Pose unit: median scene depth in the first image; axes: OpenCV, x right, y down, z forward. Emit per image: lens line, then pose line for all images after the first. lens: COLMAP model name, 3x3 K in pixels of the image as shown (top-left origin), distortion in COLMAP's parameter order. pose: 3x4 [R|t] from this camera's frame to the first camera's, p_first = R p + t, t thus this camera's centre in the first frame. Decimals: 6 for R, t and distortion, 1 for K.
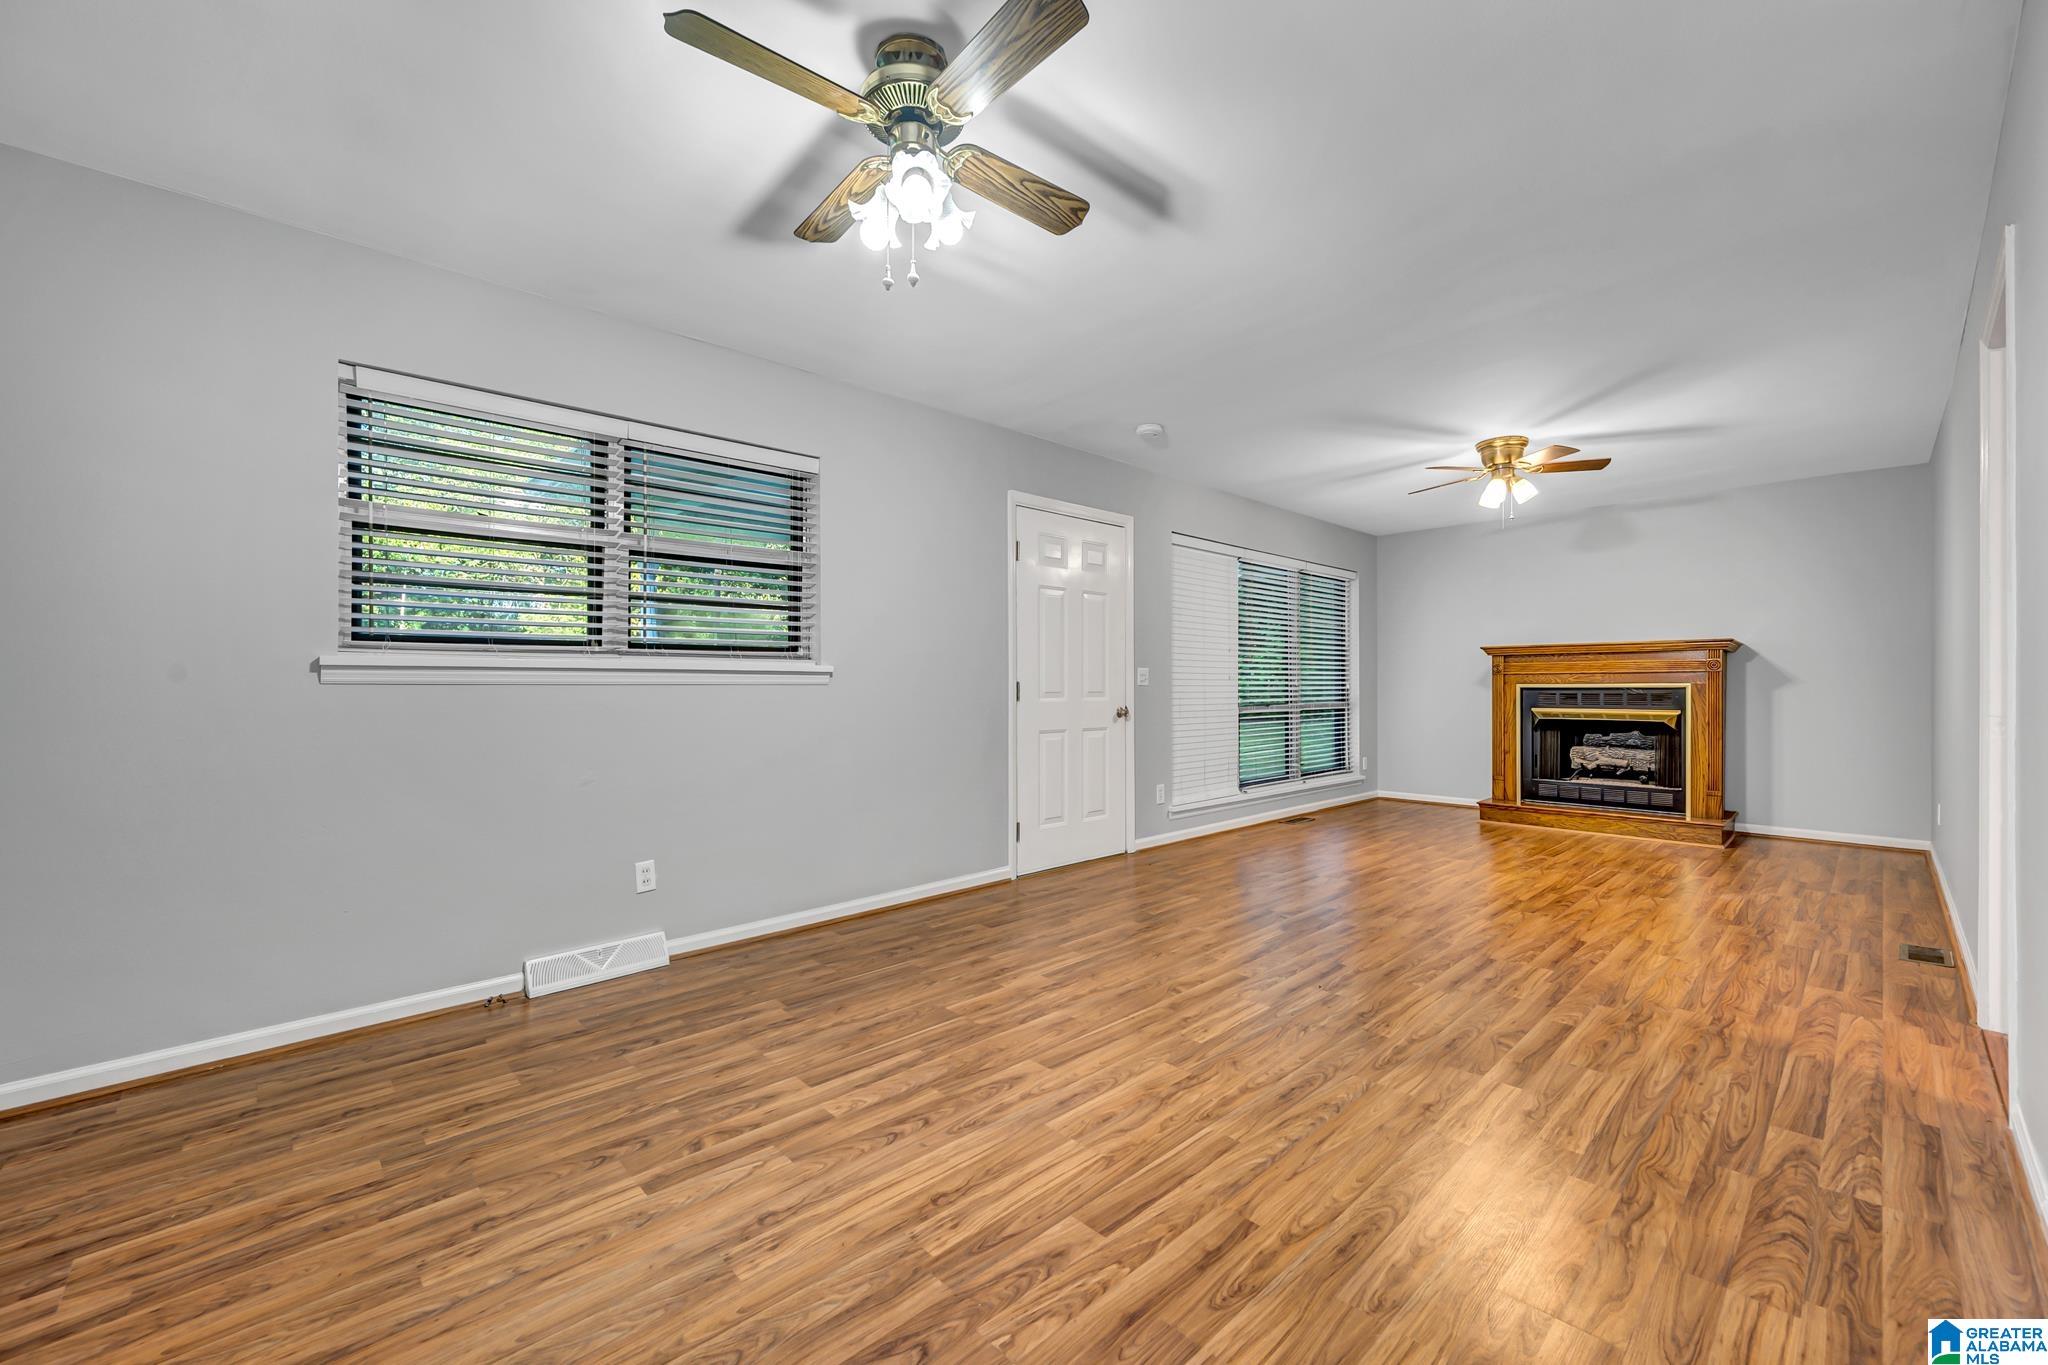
lens RADIAL K [[847.2, 0, 1030.8], [0, 847.2, 688.1], [0, 0, 1]] dist [-0.000057, -0.000255]
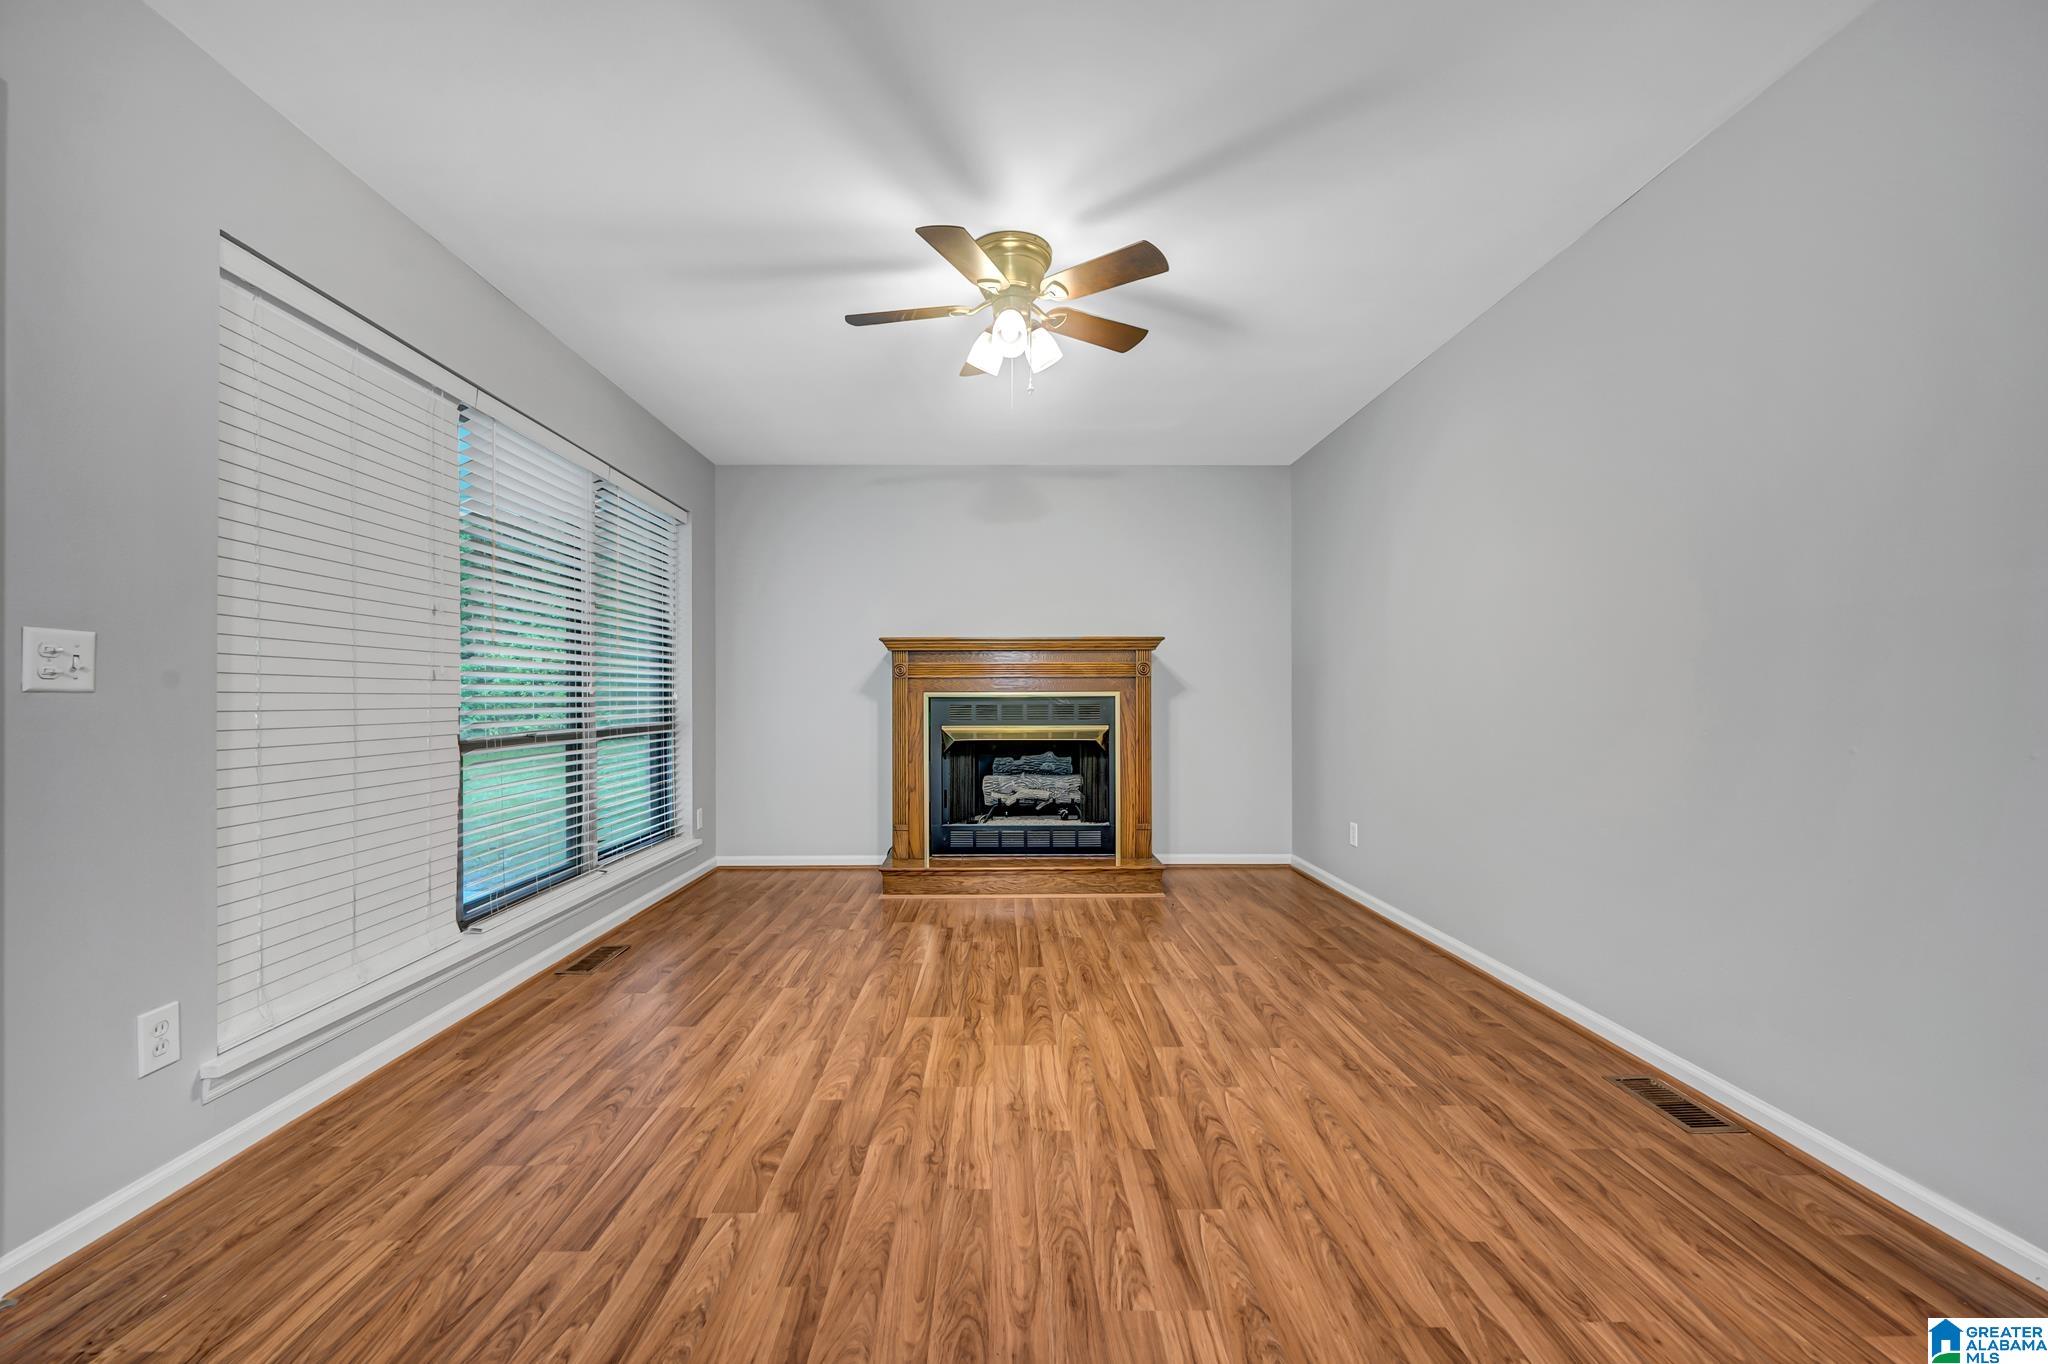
lens RADIAL K [[847.2, 0, 1030.8], [0, 847.2, 687.6], [0, 0, 1]] dist [-0.000057, -0.000255]
pose [[0.682139, 0.007599, 0.731183, 0.134890], [0.002135, 0.999921, -0.012383, 0.000254], [-0.731219, 0.010008, 0.682069, 0.517027]]
